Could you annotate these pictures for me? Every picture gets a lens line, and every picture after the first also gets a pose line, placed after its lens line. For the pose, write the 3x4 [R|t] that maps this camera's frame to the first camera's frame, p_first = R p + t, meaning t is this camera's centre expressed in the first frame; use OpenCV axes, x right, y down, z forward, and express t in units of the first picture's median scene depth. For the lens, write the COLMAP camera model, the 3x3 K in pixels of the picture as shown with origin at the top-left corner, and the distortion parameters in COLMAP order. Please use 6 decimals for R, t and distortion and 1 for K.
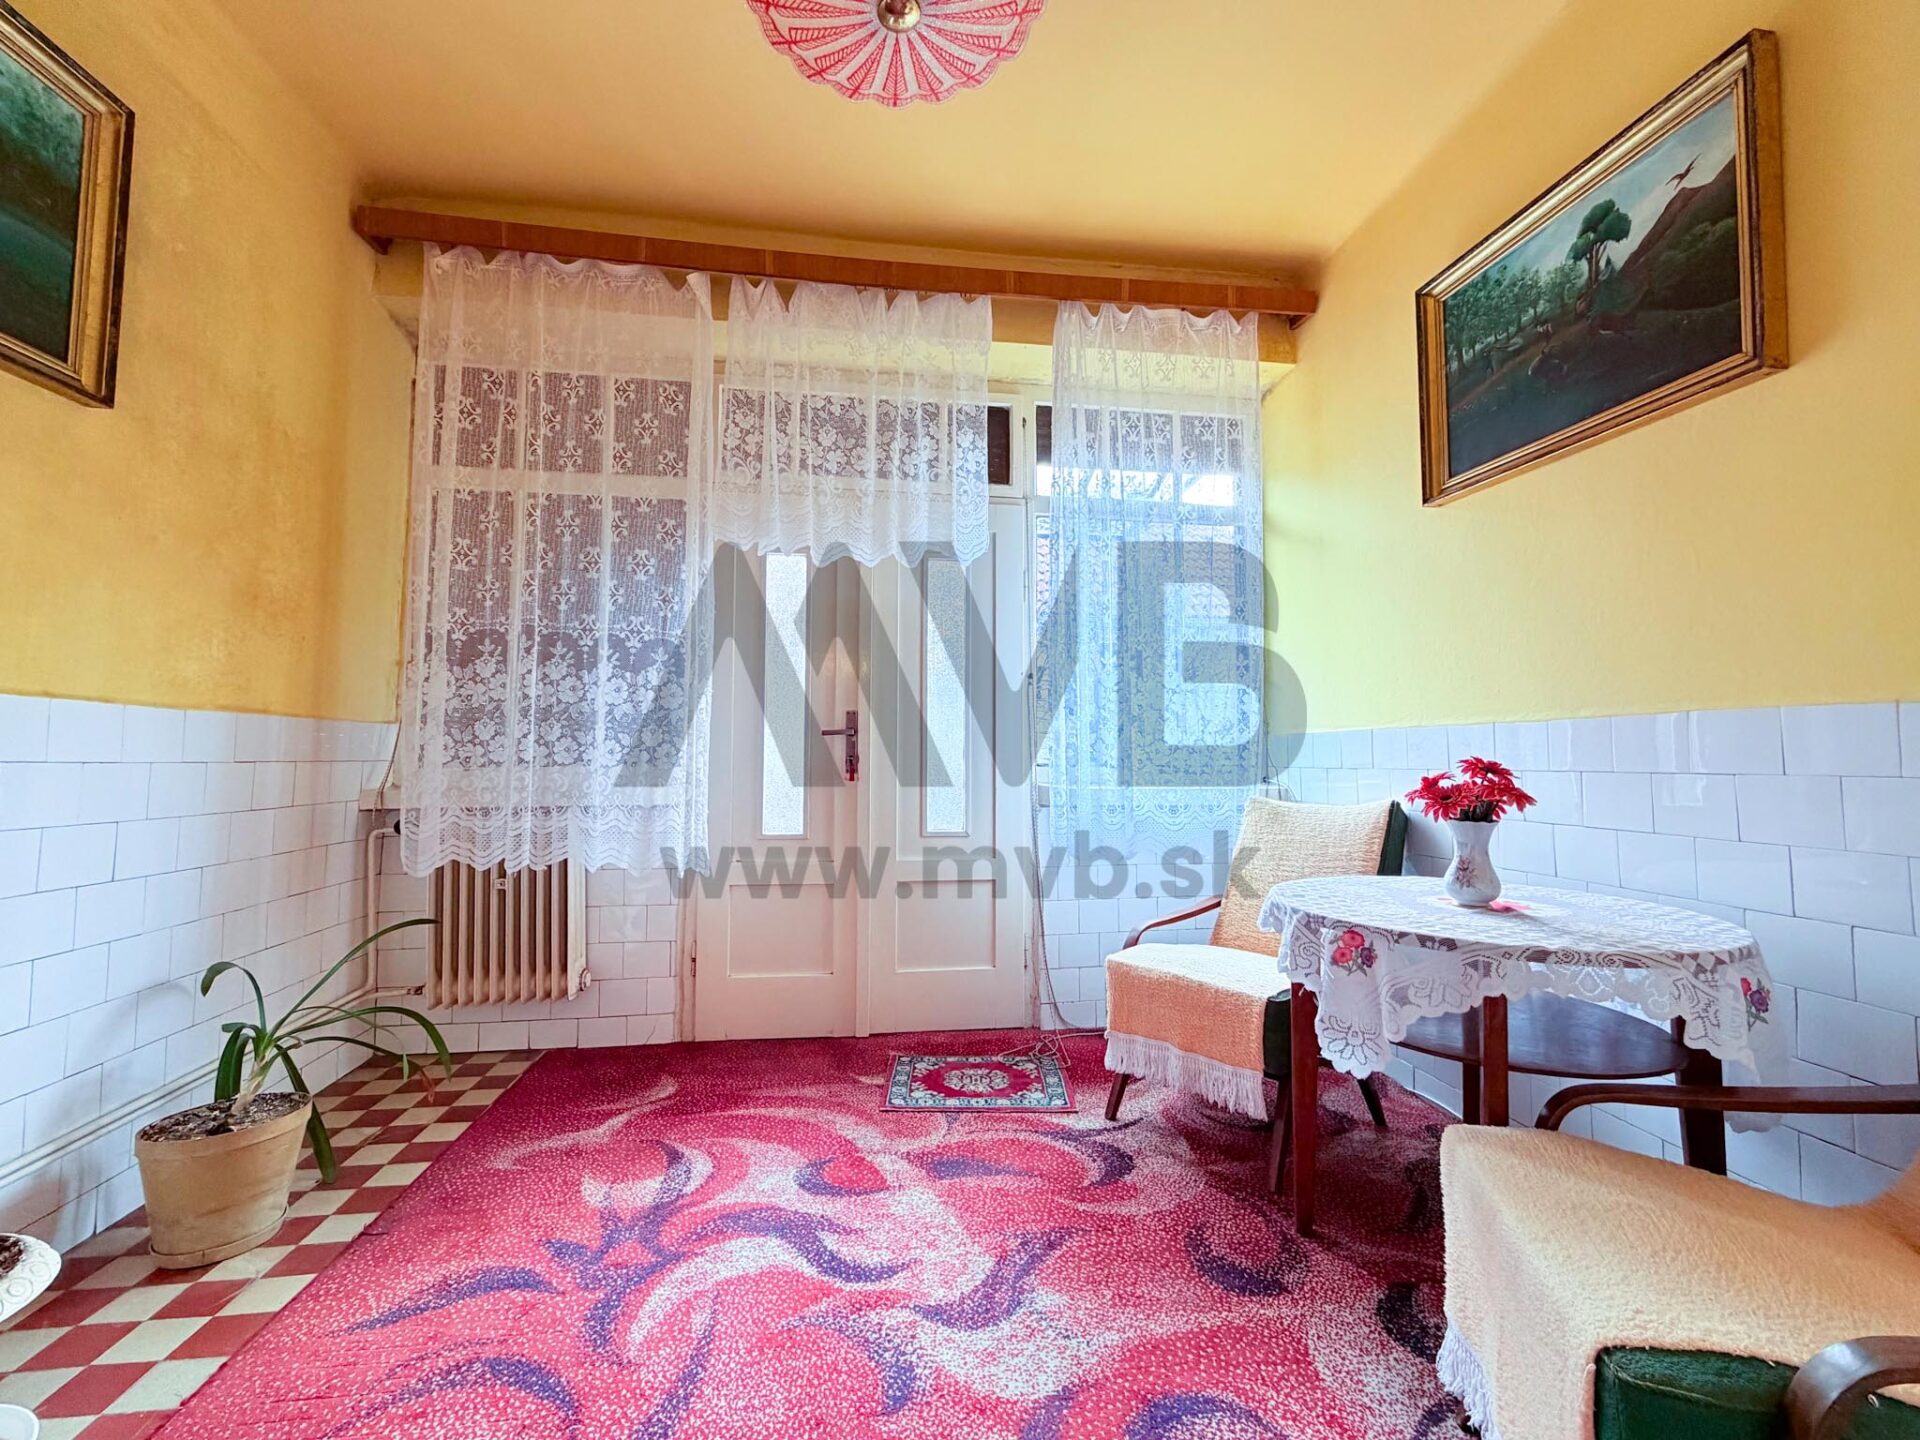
lens RADIAL K [[761.4, 0, 956.1], [0, 761.4, 717.9], [0, 0, 1]] dist [-0.005507, 0.001218]
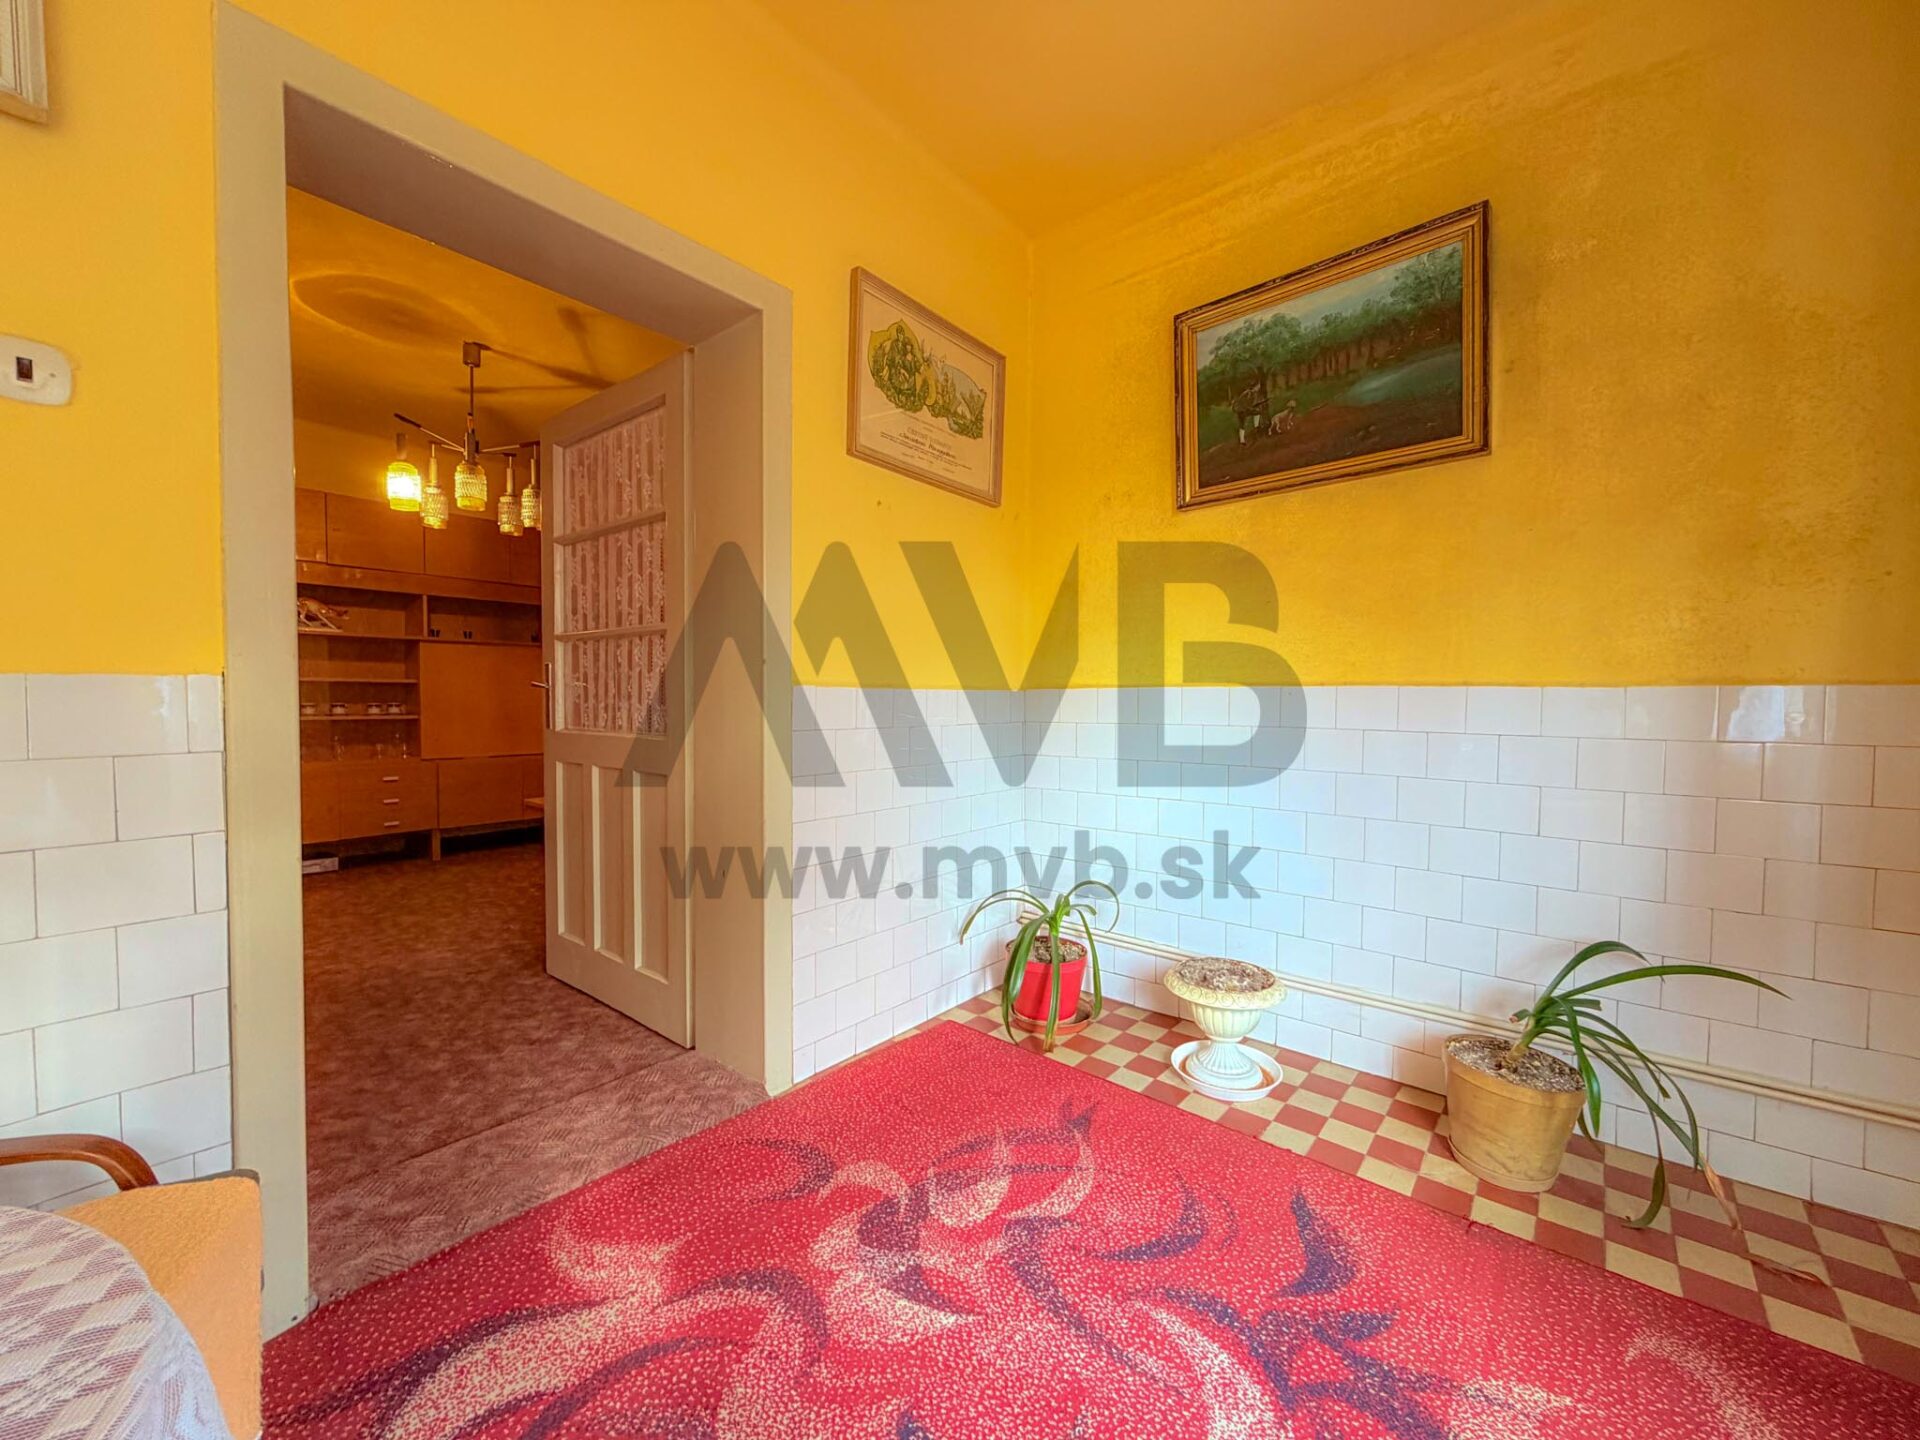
lens RADIAL K [[761.4, 0, 959.9], [0, 761.4, 721.5], [0, 0, 1]] dist [-0.005507, 0.001218]
pose [[-0.732086, 0.012888, -0.681090, 0.379481], [0.026692, 0.999596, -0.009776, 0.024635], [0.680689, -0.025337, -0.732135, 1.324964]]
